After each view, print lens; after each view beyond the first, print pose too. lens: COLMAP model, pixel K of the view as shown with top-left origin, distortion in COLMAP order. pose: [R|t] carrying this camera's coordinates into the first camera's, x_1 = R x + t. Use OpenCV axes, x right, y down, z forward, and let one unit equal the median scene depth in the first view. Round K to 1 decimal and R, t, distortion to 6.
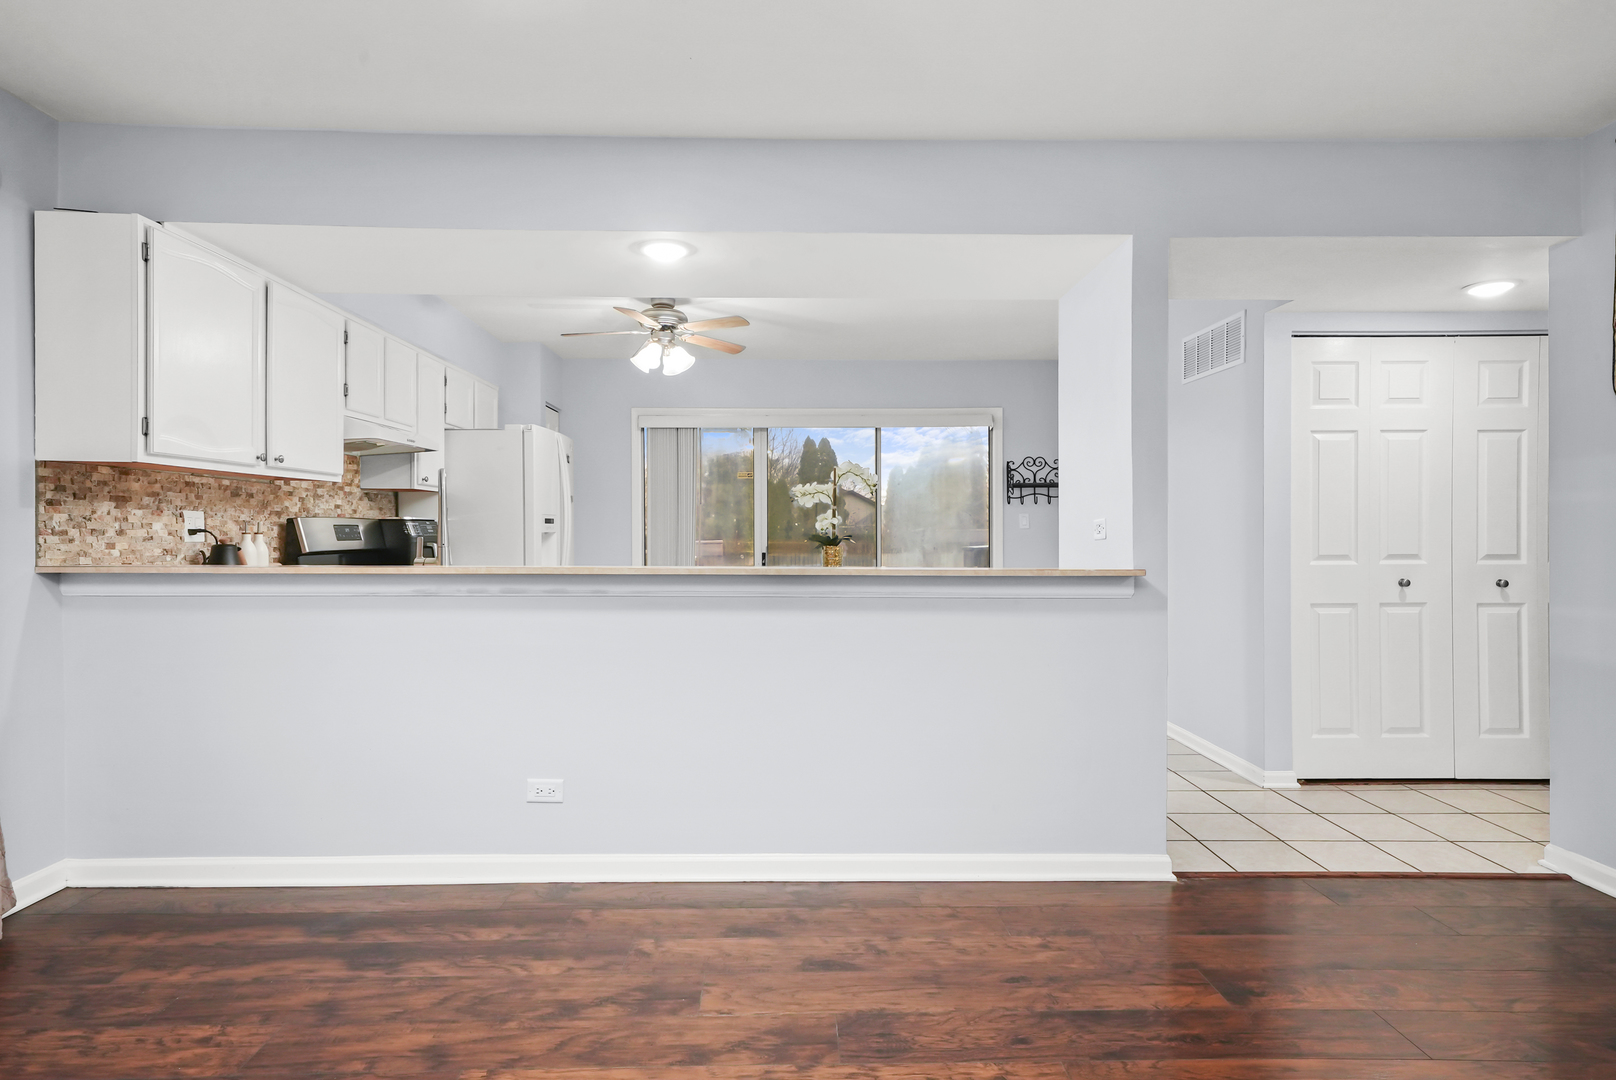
lens RADIAL K [[857.3, 0, 809.7], [0, 857.3, 527.1], [0, 0, 1]] dist [0.046044, 0.000239]
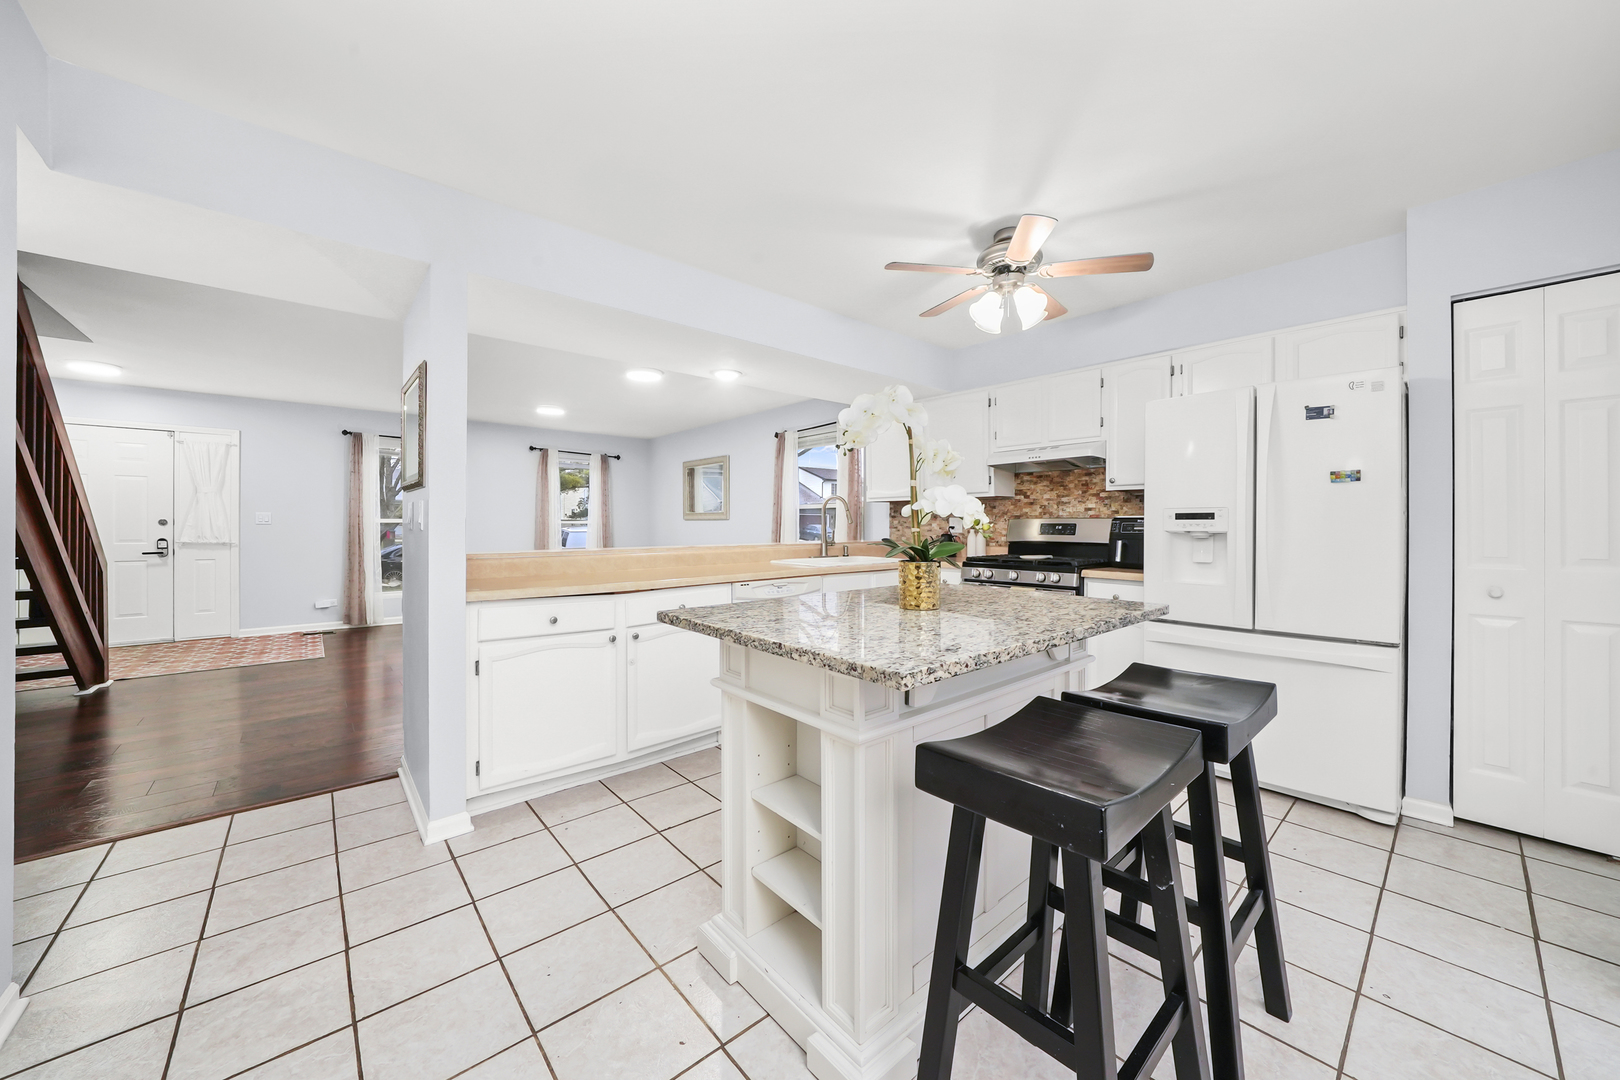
lens RADIAL K [[579.6, 0, 806.0], [0, 579.6, 523.8], [0, 0, 1]] dist [-0.000582, 0.000031]
pose [[-0.767560, -0.002316, -0.640973, 0.422386], [0.000409, 0.999991, -0.004104, 0.001647], [0.640978, -0.003412, -0.767552, 1.756036]]
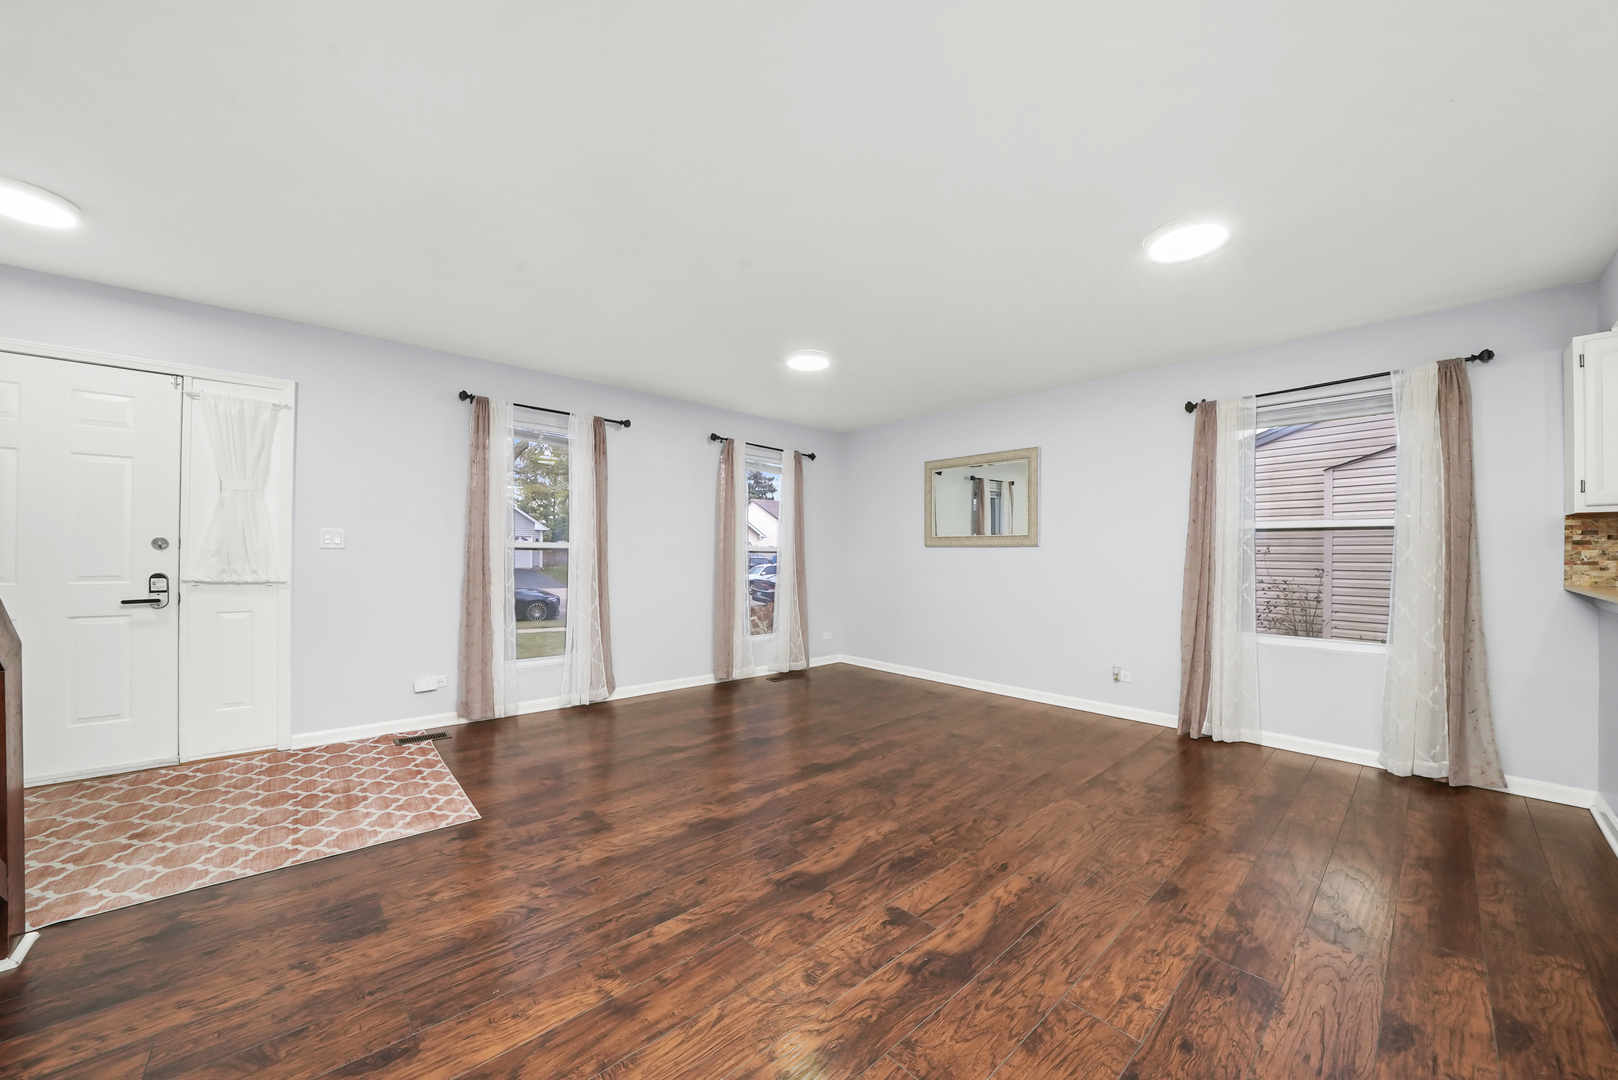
lens RADIAL K [[574.1, 0, 807.3], [0, 574.1, 552.2], [0, 0, 1]] dist [-0.018171, 0.000061]
pose [[-0.756936, -0.008444, -0.653434, 0.572538], [-0.006267, 0.999964, -0.005663, 0.001244], [0.653459, -0.000192, -0.756962, 0.672541]]
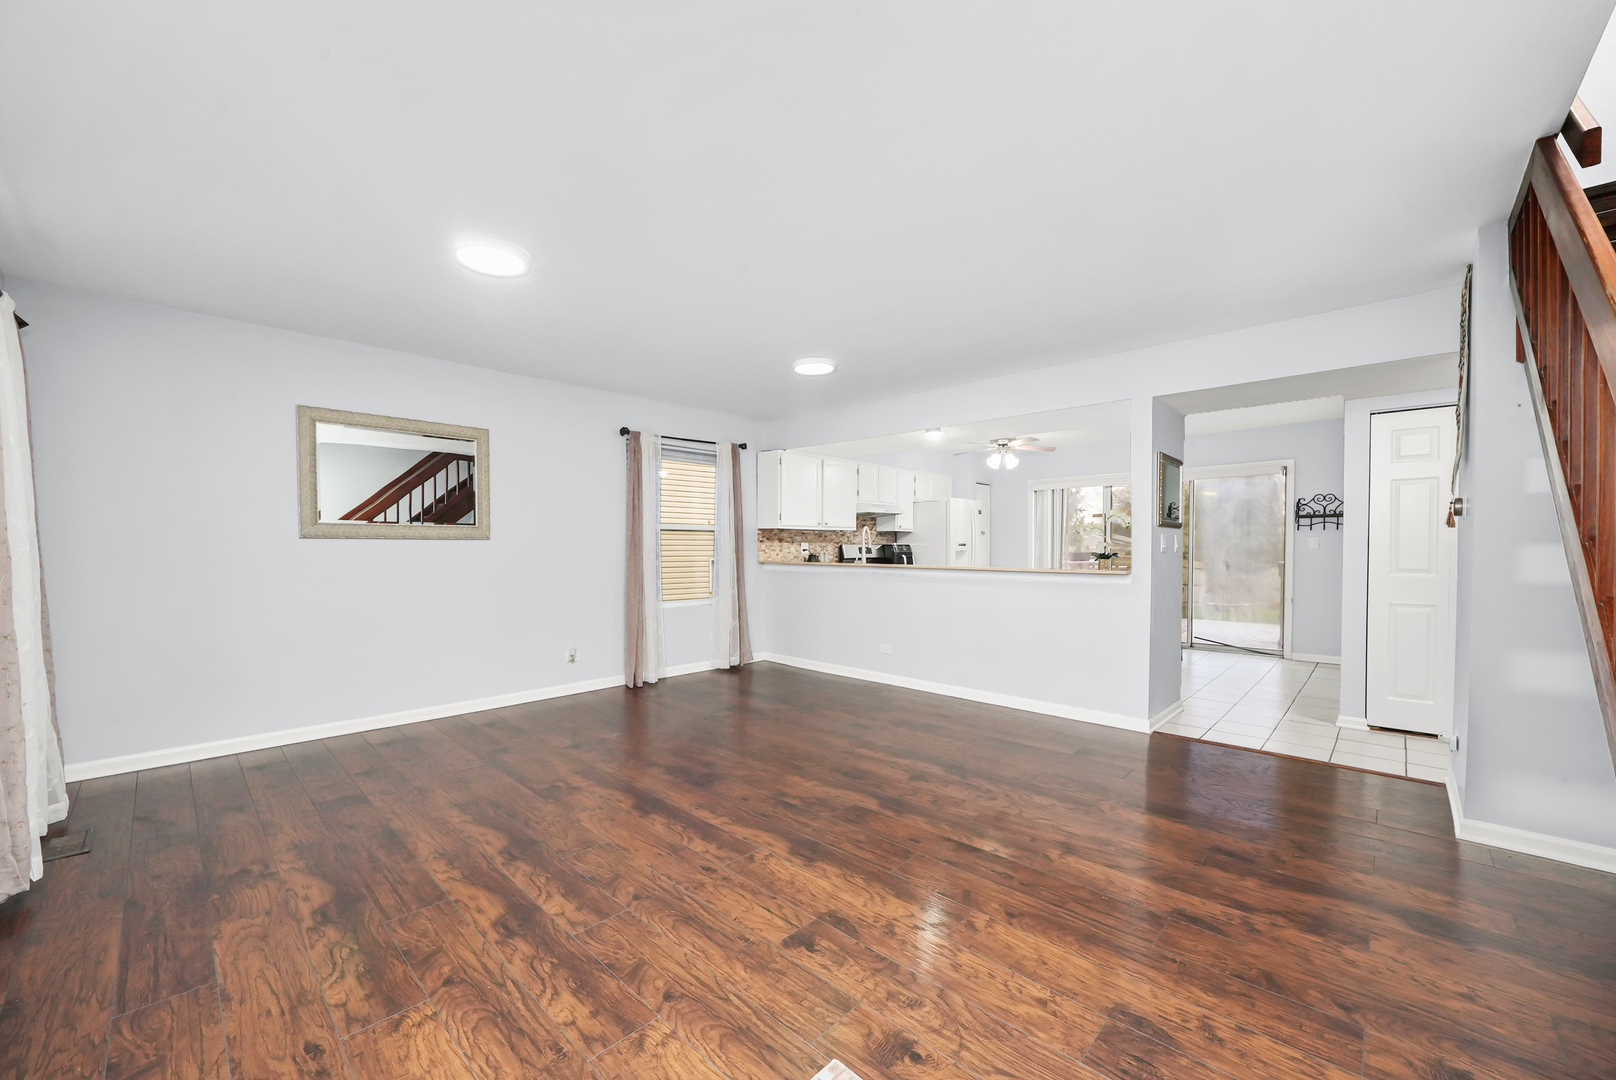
lens RADIAL K [[608.2, 0, 801.7], [0, 608.2, 563.1], [0, 0, 1]] dist [-0.016485, -0.000221]
pose [[0.696709, 0.017157, -0.717149, 0.672016], [0.002185, 0.999659, 0.026039, -0.003824], [0.717350, -0.019708, 0.696434, -0.375177]]
